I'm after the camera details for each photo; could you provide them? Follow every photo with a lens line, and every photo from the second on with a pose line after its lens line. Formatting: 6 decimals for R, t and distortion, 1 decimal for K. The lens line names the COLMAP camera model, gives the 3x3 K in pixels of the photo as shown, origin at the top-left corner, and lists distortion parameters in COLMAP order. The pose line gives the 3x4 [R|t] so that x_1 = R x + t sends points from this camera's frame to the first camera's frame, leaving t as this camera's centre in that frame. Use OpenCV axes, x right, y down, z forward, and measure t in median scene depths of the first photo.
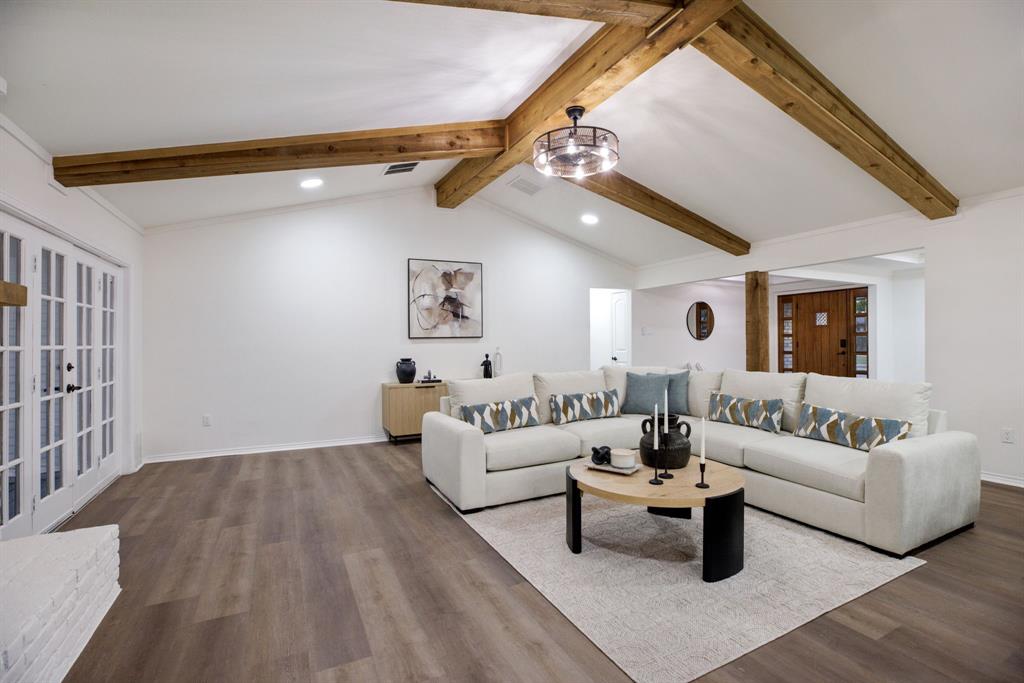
lens RADIAL K [[469.1, 0, 515.1], [0, 469.1, 342.1], [0, 0, 1]] dist [-0.012427, 0.003600]
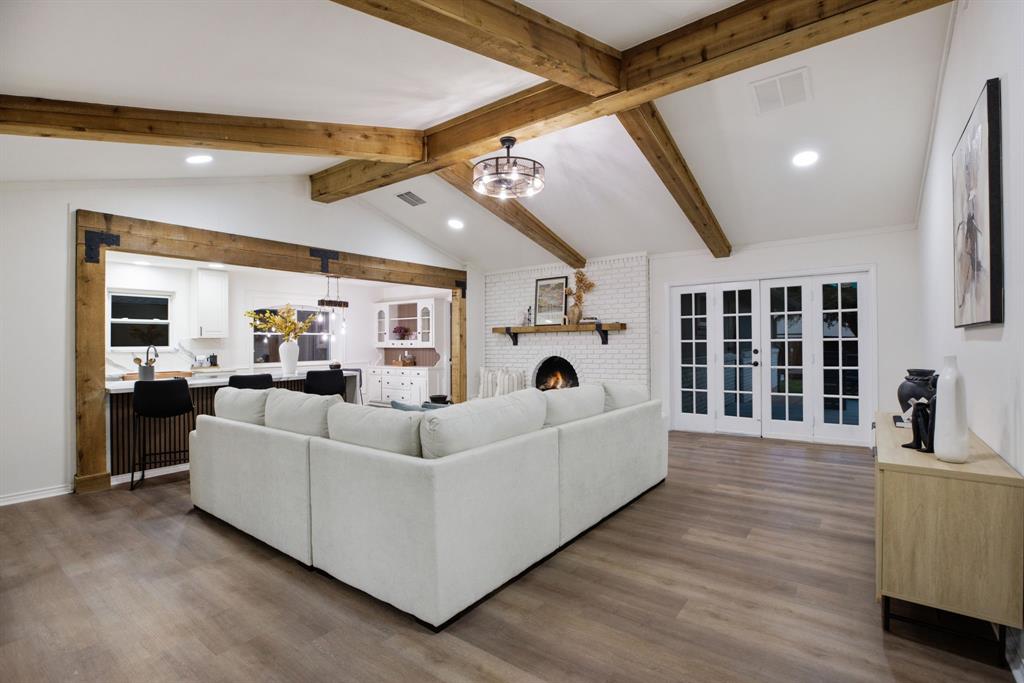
lens RADIAL K [[469.1, 0, 509.0], [0, 469.1, 341.3], [0, 0, 1]] dist [-0.012427, 0.003600]
pose [[0.903051, 0.004585, 0.429508, -0.344546], [-0.001136, 0.999965, -0.008287, 0.004055], [-0.429531, 0.006996, 0.903025, -0.028762]]
